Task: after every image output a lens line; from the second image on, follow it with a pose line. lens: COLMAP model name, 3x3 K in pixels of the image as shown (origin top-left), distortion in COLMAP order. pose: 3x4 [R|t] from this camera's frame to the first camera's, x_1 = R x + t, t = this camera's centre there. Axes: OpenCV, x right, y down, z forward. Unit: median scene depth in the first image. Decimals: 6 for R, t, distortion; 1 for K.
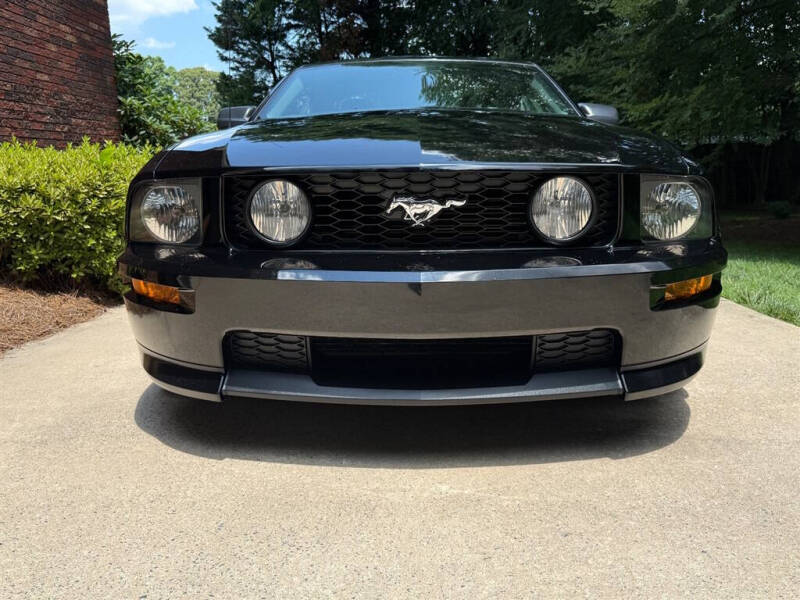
lens RADIAL K [[714.2, 0, 423.9], [0, 714.2, 299.7], [0, 0, 1]] dist [0.010151, -0.006739]
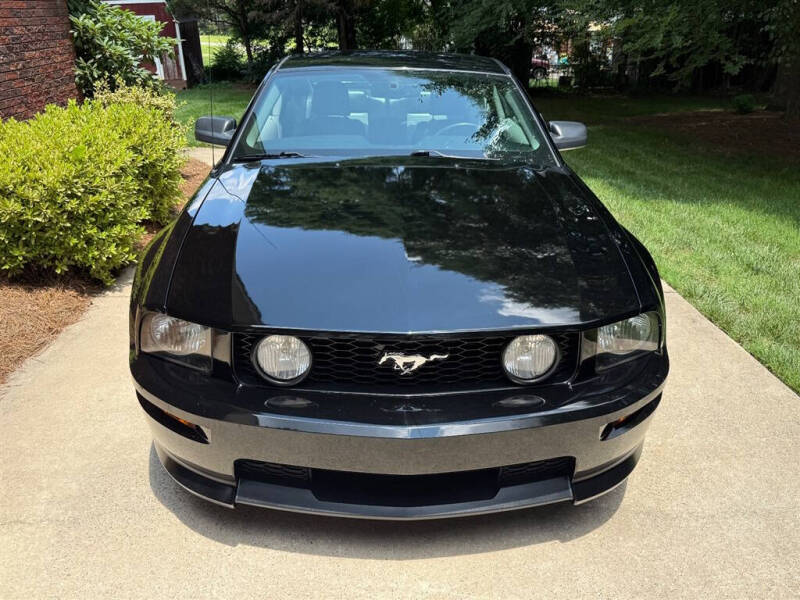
lens RADIAL K [[714.2, 0, 423.9], [0, 714.2, 299.7], [0, 0, 1]] dist [0.010151, -0.006739]
pose [[0.998226, 0.009075, 0.058837, -0.024463], [-0.021071, 0.978195, 0.206618, -0.234509], [-0.055679, -0.207491, 0.976651, -0.049647]]
